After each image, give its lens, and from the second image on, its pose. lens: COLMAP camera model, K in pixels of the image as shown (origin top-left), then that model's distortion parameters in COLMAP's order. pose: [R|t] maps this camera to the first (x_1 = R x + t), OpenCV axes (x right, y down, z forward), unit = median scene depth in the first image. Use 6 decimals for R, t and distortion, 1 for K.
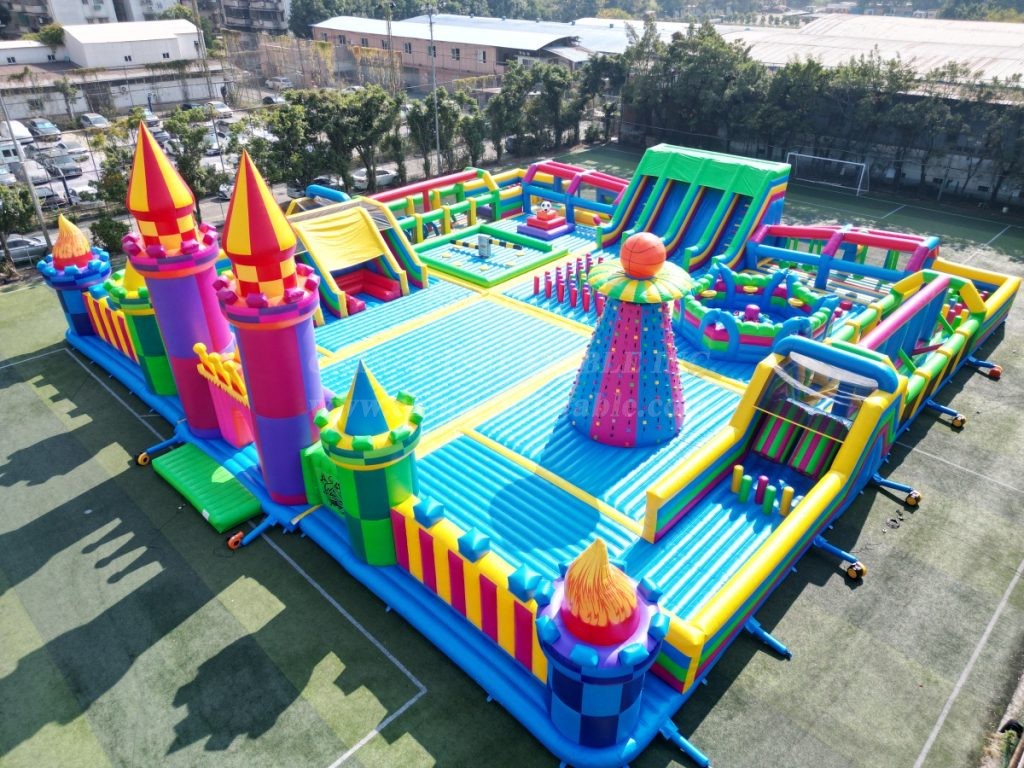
lens RADIAL K [[720.2, 0, 512.0], [0, 720.2, 384.0], [0, 0, 1]] dist [0.026631, -0.005758]
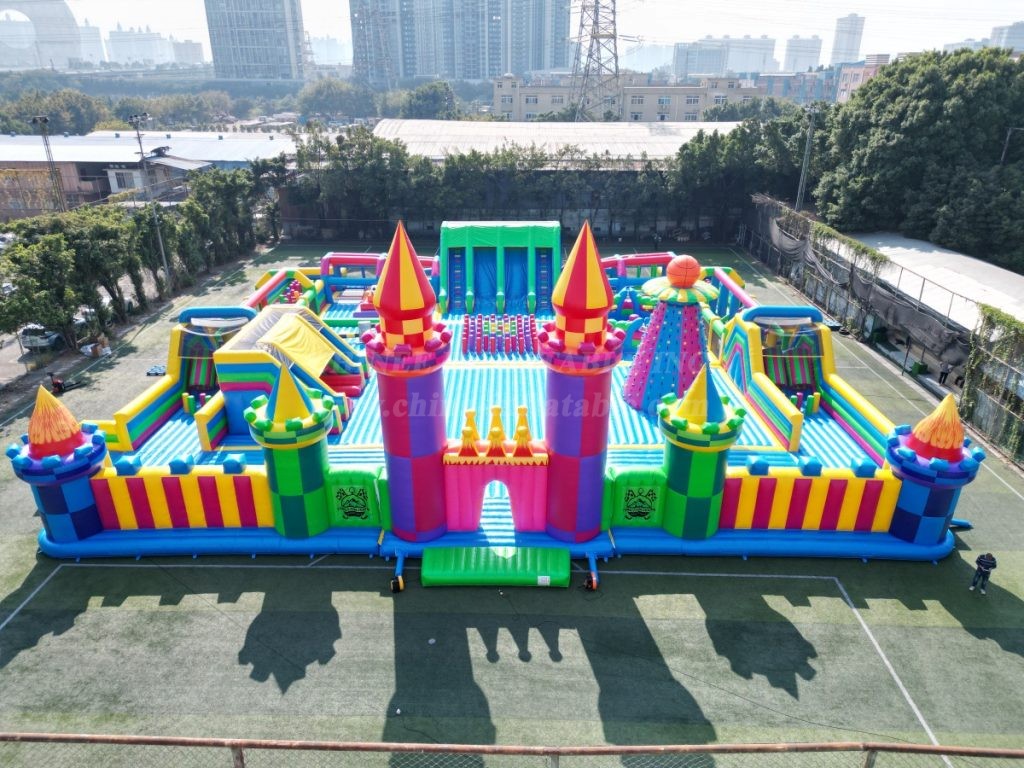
lens RADIAL K [[714.4, 0, 512.0], [0, 714.4, 384.0], [0, 0, 1]] dist [0.063230, -0.057953]
pose [[0.730422, -0.265580, 0.629247, -0.419130], [0.342034, 0.939687, -0.000424, -0.038794], [-0.591183, 0.215533, 0.777205, 0.073274]]
